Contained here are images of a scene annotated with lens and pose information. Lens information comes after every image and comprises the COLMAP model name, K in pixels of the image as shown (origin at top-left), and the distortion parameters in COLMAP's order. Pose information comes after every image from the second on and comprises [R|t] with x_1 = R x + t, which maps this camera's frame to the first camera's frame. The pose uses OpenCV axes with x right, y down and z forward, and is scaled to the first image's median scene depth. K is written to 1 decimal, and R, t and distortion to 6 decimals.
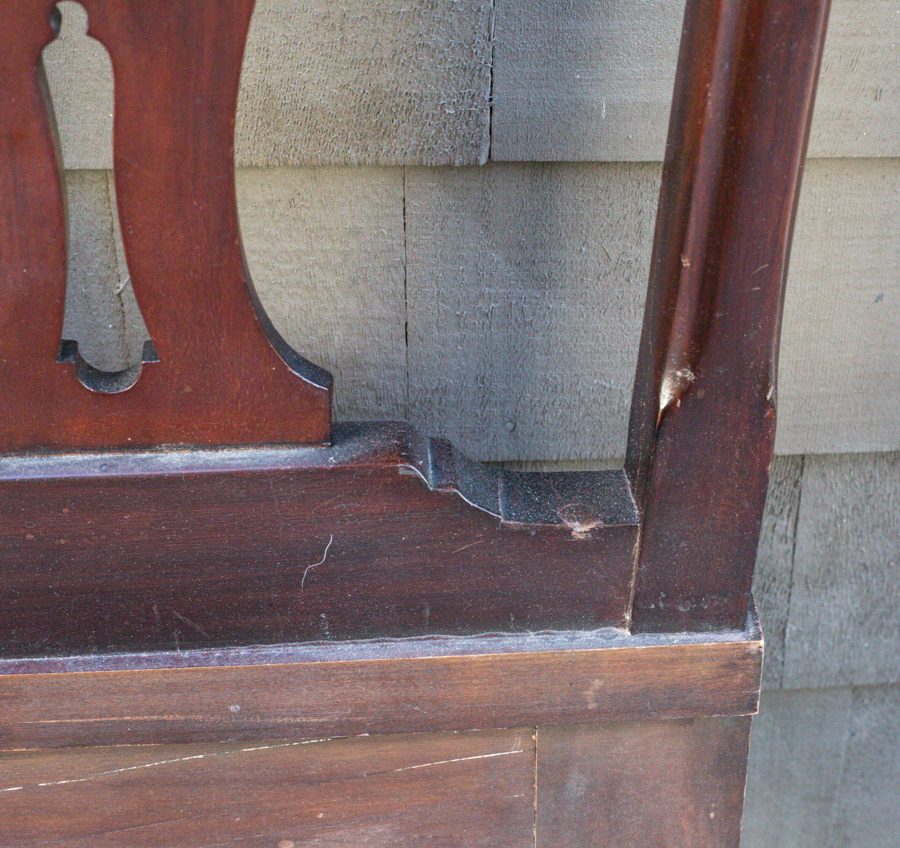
lens RADIAL K [[1973.2, 0, 628.2], [0, 1973.2, 420.7], [0, 0, 1]] dist [-0.138175, 0.000000]
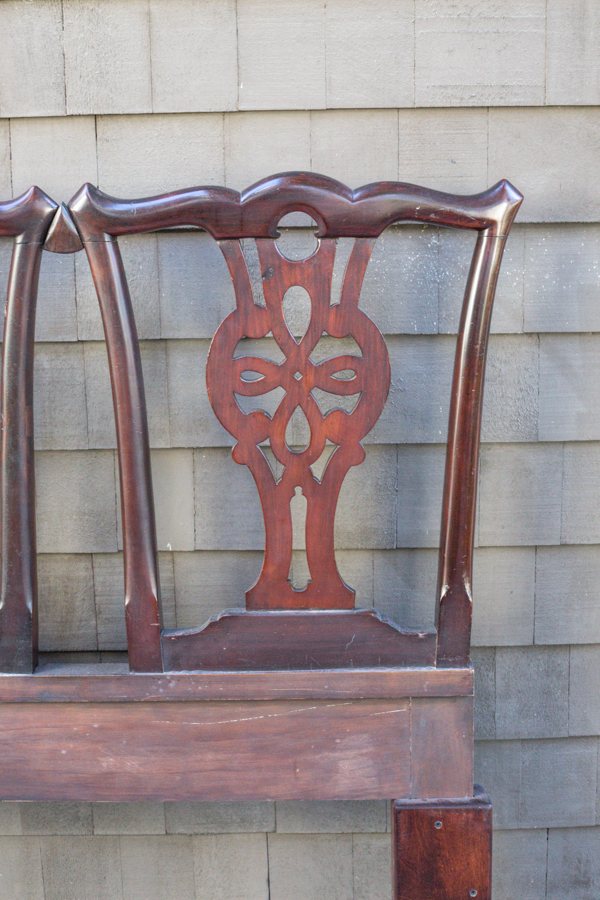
lens RADIAL K [[1385.0, 0, 299.4], [0, 1385.0, 429.1], [0, 0, 1]] dist [-0.123688, 0.000000]
pose [[0.988745, -0.039631, -0.144265, 0.132213], [-0.022863, 0.912923, -0.407490, 0.728164], [0.147852, 0.406202, 0.901742, -1.453748]]
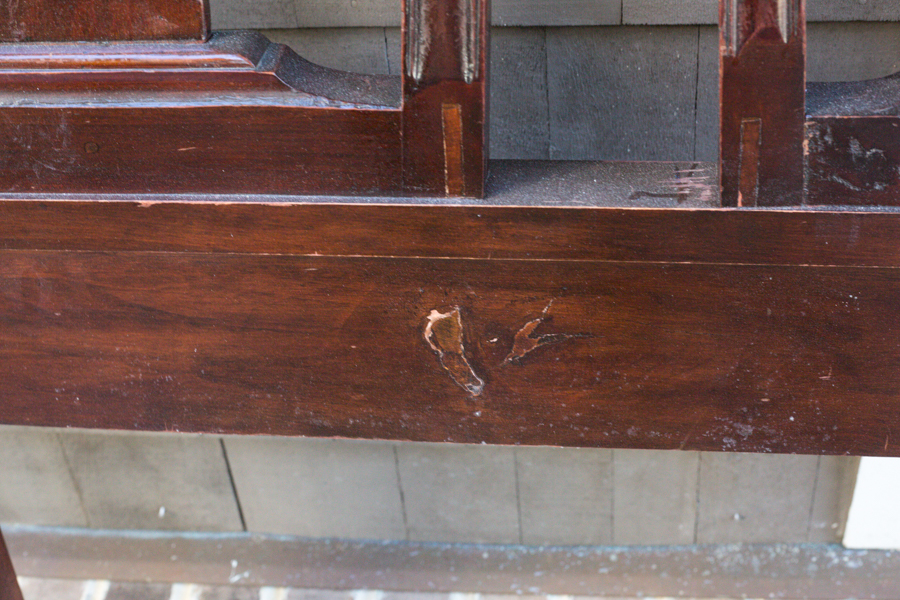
lens RADIAL K [[1385.0, 0, 450.2], [0, 1385.0, 301.7], [0, 0, 1]] dist [-0.123688, 0.000000]
pose [[0.970396, 0.052639, -0.235714, 0.340316], [-0.030984, 0.995028, 0.094650, 0.157585], [0.239524, -0.084545, 0.967202, -0.126744]]
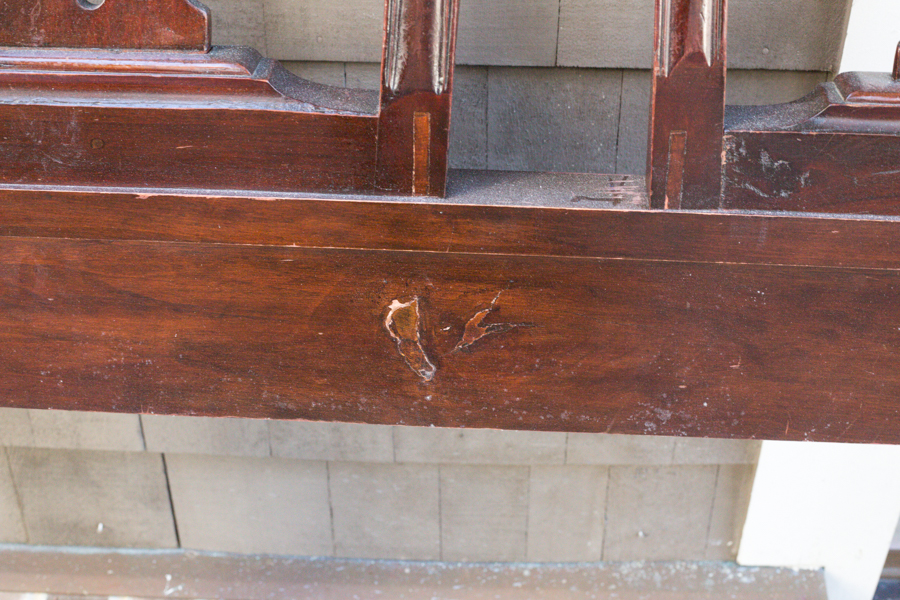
lens RADIAL K [[1385.0, 0, 449.0], [0, 1385.0, 317.0], [0, 0, 1]] dist [-0.123688, 0.000000]
pose [[0.986330, 0.061196, -0.152997, 0.307382], [-0.057598, 0.997951, 0.027848, 0.248042], [0.154387, -0.018655, 0.987834, -0.291107]]
